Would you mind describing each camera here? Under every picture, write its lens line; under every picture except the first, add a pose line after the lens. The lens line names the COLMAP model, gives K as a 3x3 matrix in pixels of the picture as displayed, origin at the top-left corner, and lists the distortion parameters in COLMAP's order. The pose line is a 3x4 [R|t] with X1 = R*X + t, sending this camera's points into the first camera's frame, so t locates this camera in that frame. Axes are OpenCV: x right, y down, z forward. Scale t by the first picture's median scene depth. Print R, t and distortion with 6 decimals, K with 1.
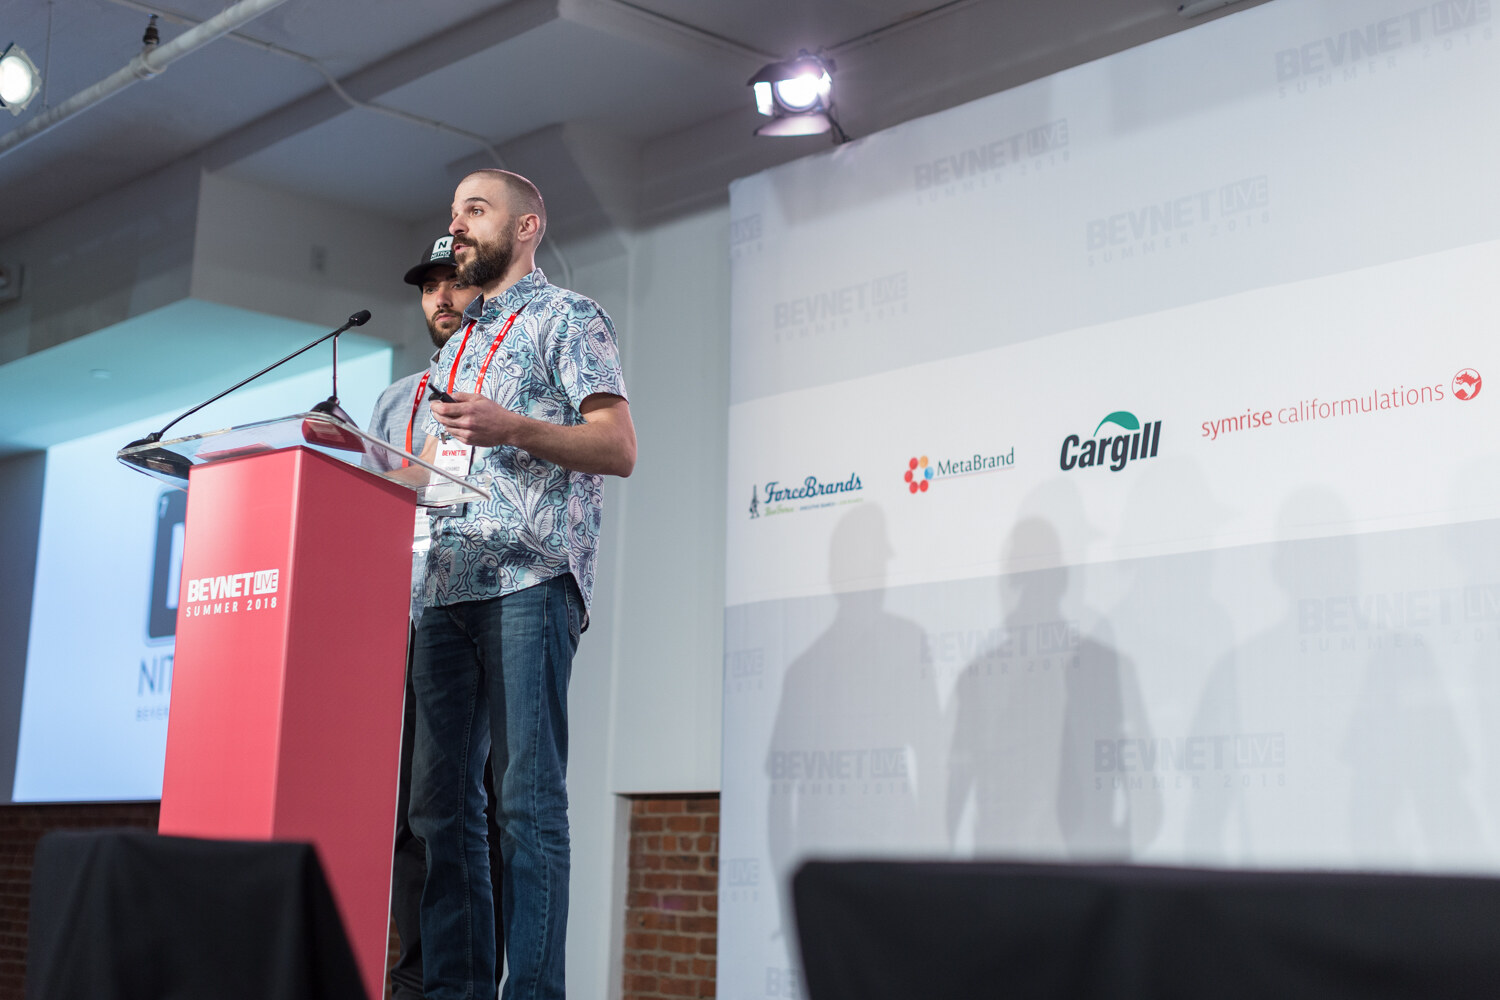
lens RADIAL K [[2157.5, 0, 758.7], [0, 2157.5, 503.9], [0, 0, 1]] dist [-0.016107, 0.000000]
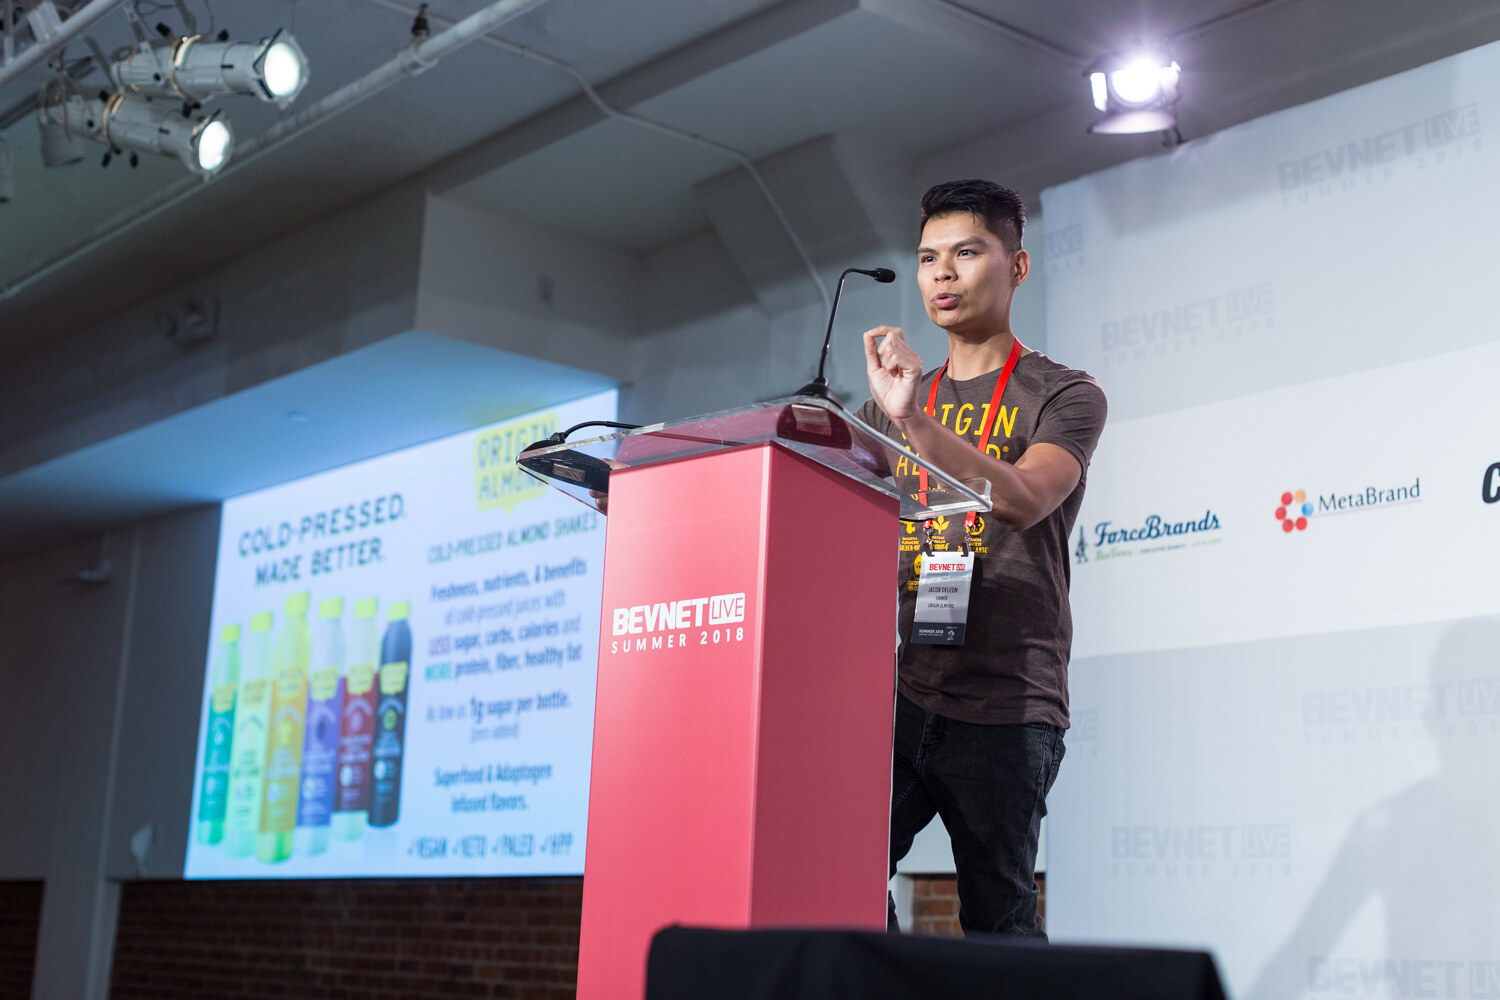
lens RADIAL K [[2157.5, 0, 723.0], [0, 2157.5, 499.1], [0, 0, 1]] dist [-0.016107, 0.000000]
pose [[0.998871, 0.001374, -0.047477, -0.111315], [-0.003179, 0.999274, -0.037955, 0.014922], [0.047390, 0.038063, 0.998151, 0.108894]]
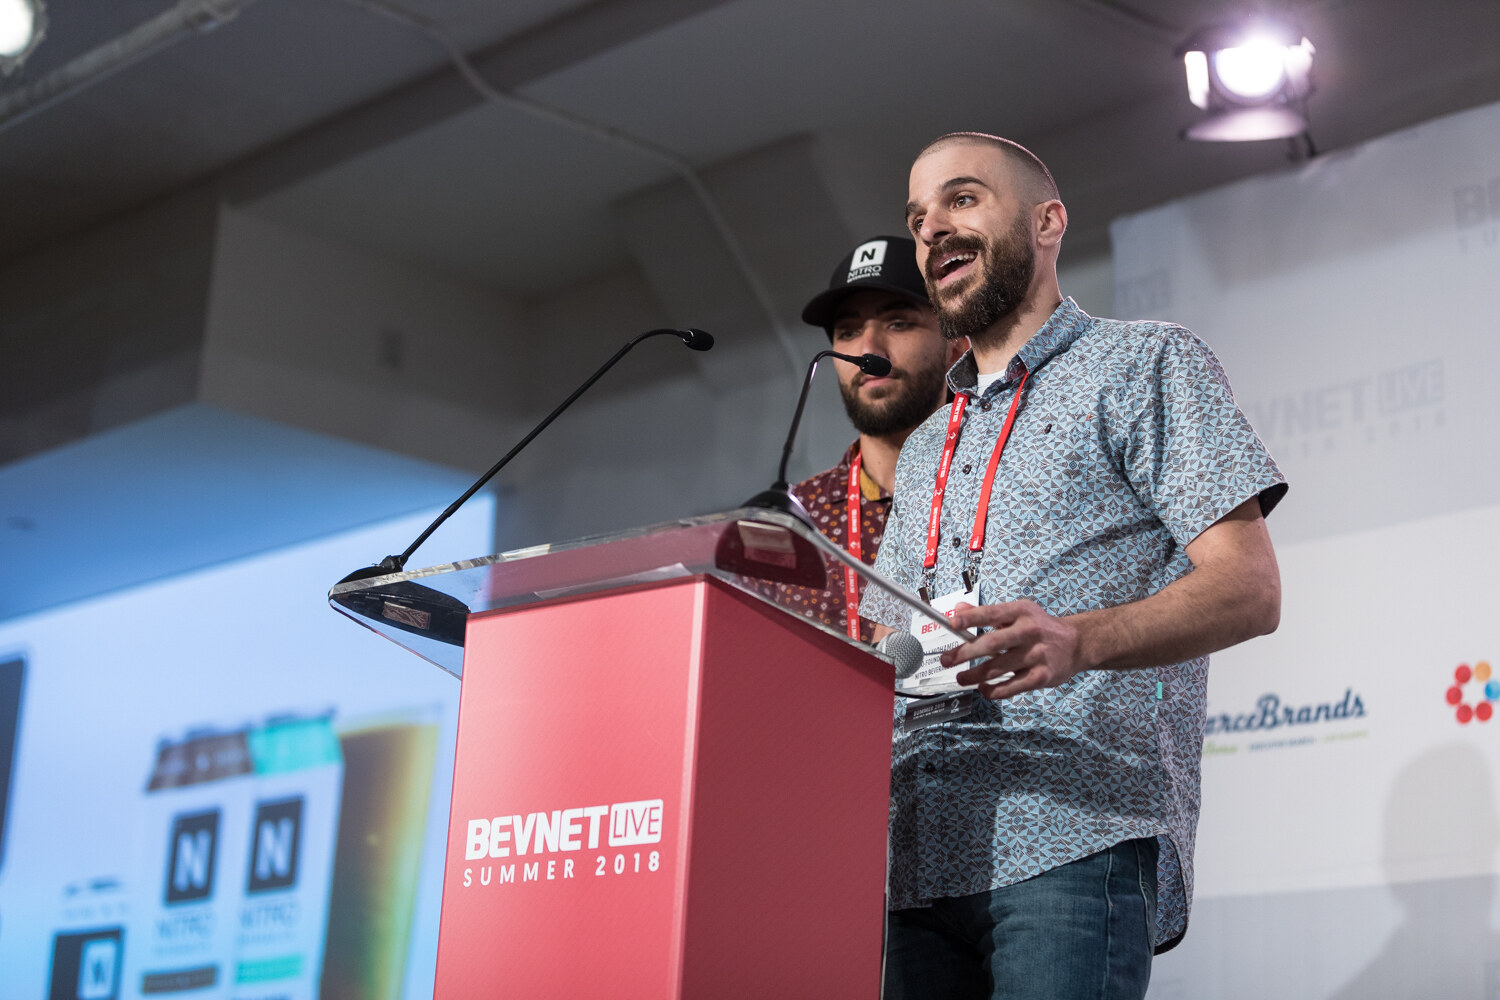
lens RADIAL K [[3105.8, 0, 736.5], [0, 3105.8, 499.4], [0, 0, 1]] dist [0.025147, 0.000000]
pose [[0.999604, 0.019412, -0.020359, -0.109685], [-0.021163, 0.995748, -0.089655, 0.014258], [0.018532, 0.090051, 0.995765, 0.122639]]
